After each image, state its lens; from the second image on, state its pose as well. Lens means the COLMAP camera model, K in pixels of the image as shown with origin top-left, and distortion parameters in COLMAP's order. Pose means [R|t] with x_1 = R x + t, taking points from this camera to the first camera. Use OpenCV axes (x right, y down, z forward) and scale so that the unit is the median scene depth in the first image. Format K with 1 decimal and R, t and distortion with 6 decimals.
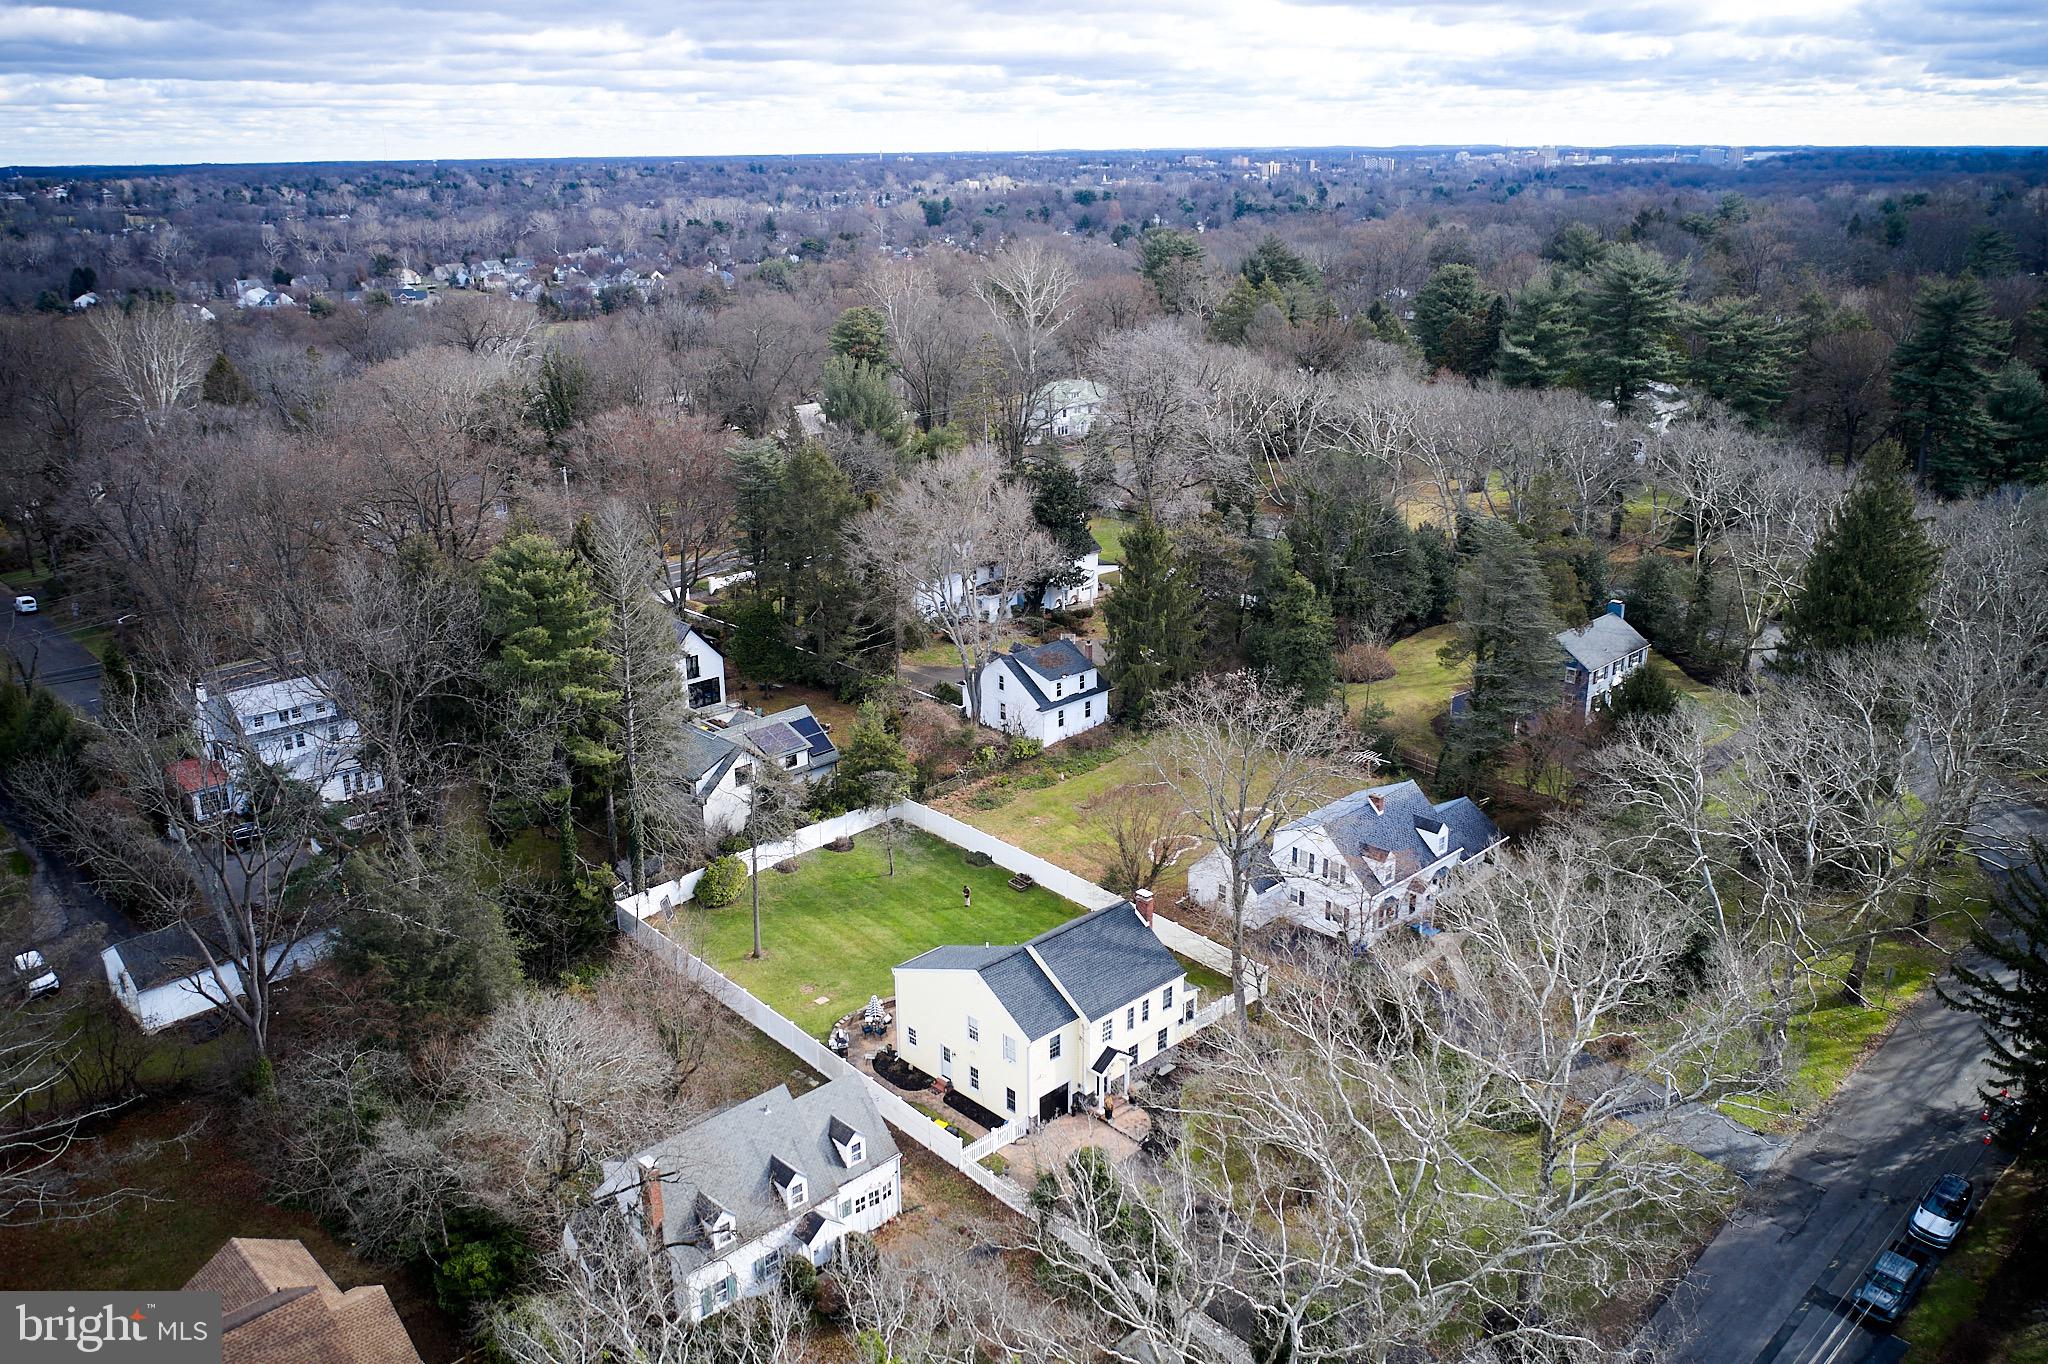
lens RADIAL K [[1629.1, 0, 1022.4], [0, 1629.1, 749.8], [0, 0, 1]] dist [-0.014881, -0.013469]
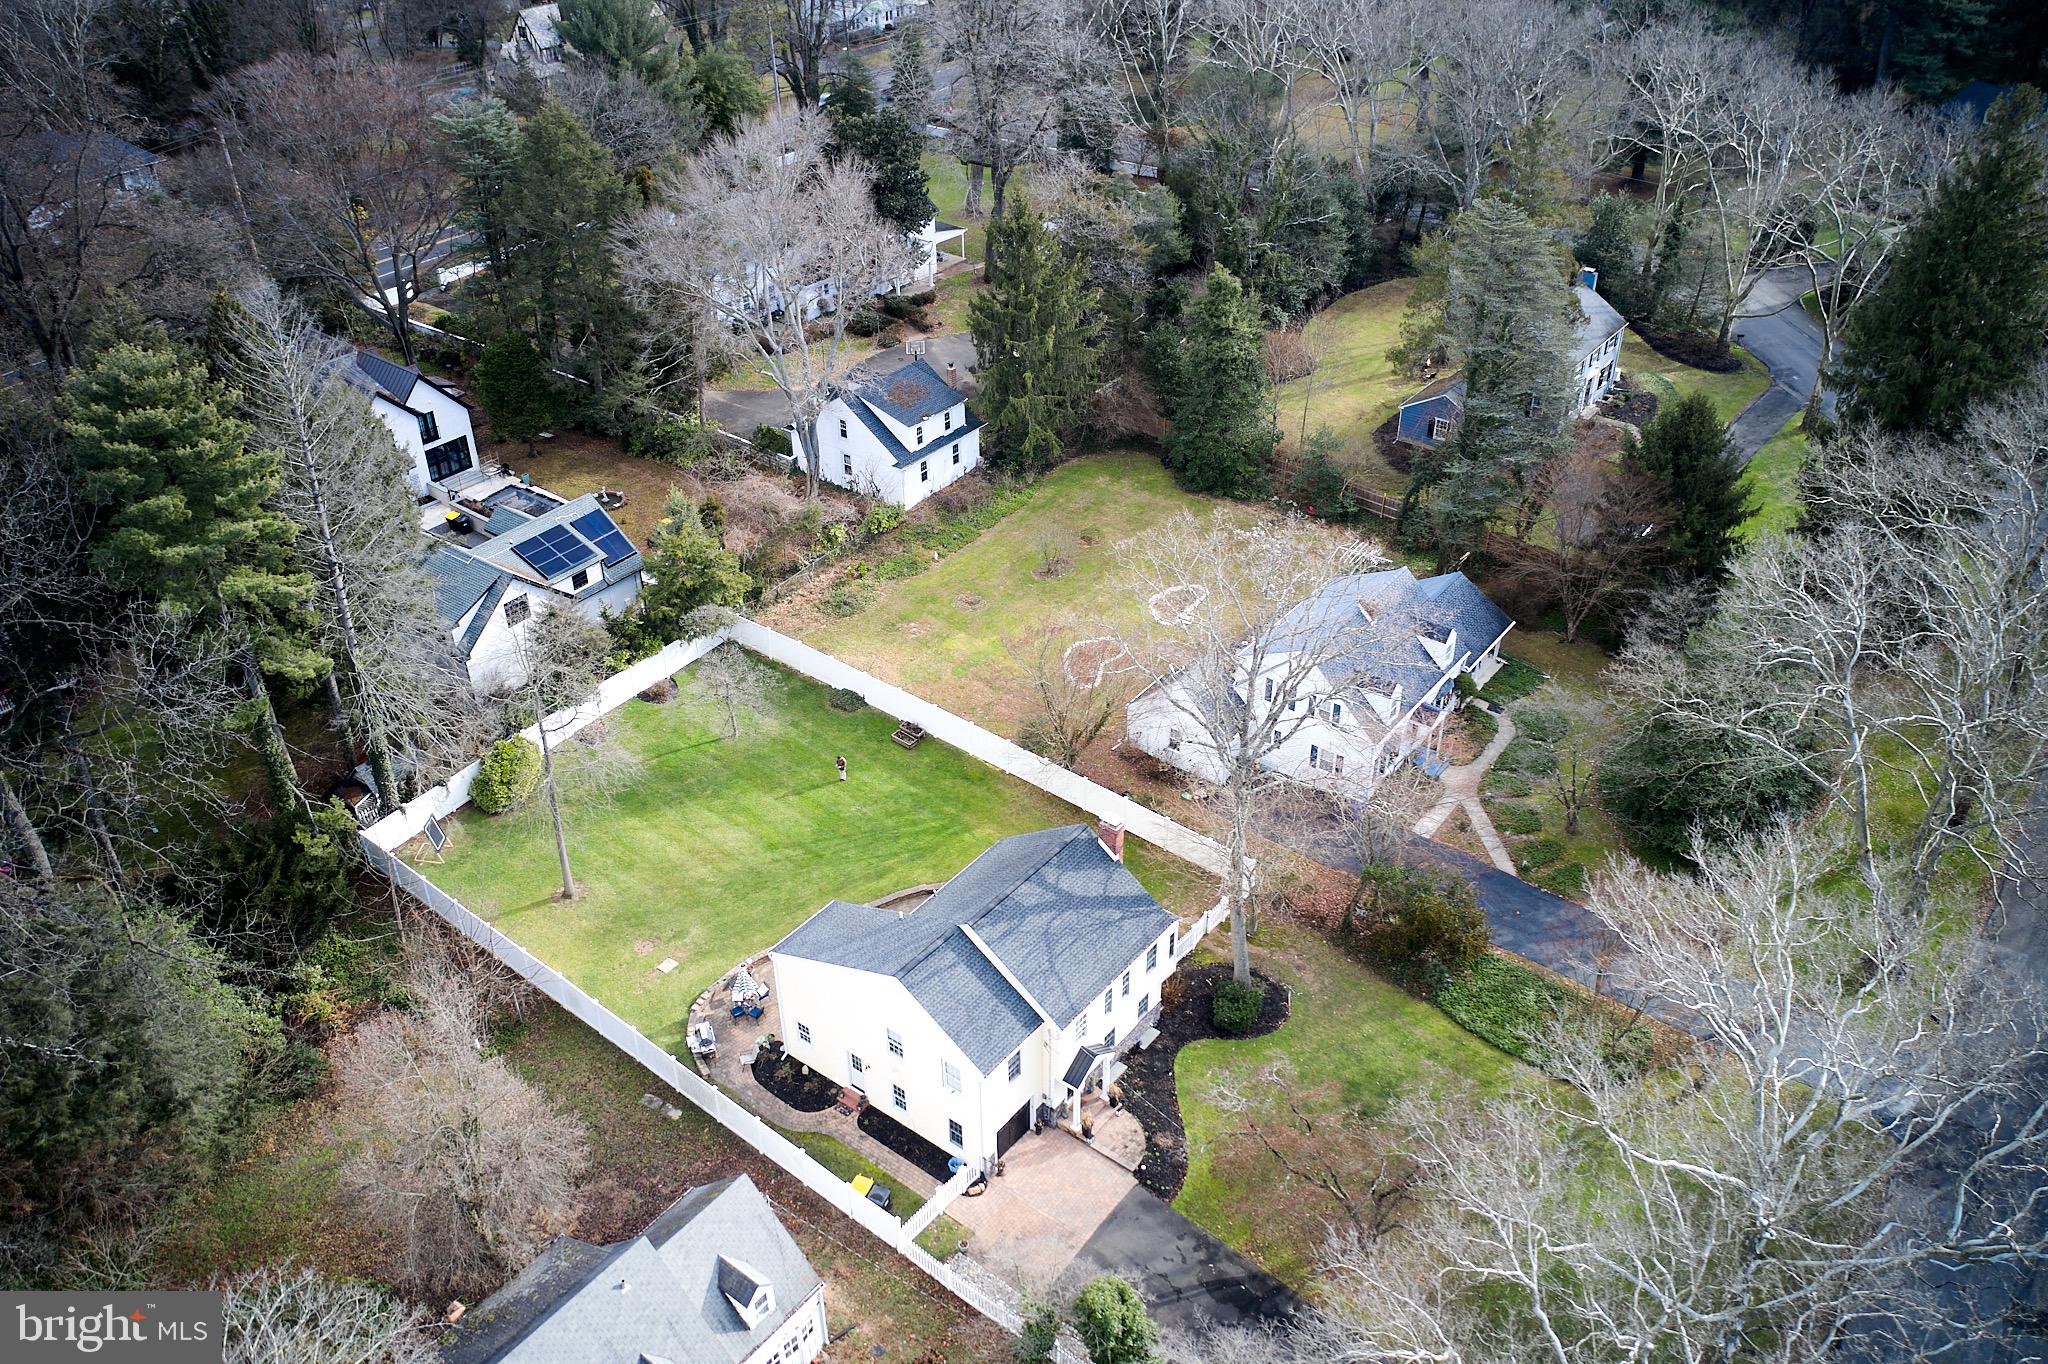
lens RADIAL K [[1629.1, 0, 1022.4], [0, 1629.1, 749.8], [0, 0, 1]] dist [-0.014881, -0.013469]
pose [[0.990154, -0.082857, 0.112827, -0.030451], [0.052611, 0.967186, 0.248563, -0.086783], [-0.129720, -0.240179, 0.962022, 0.227632]]
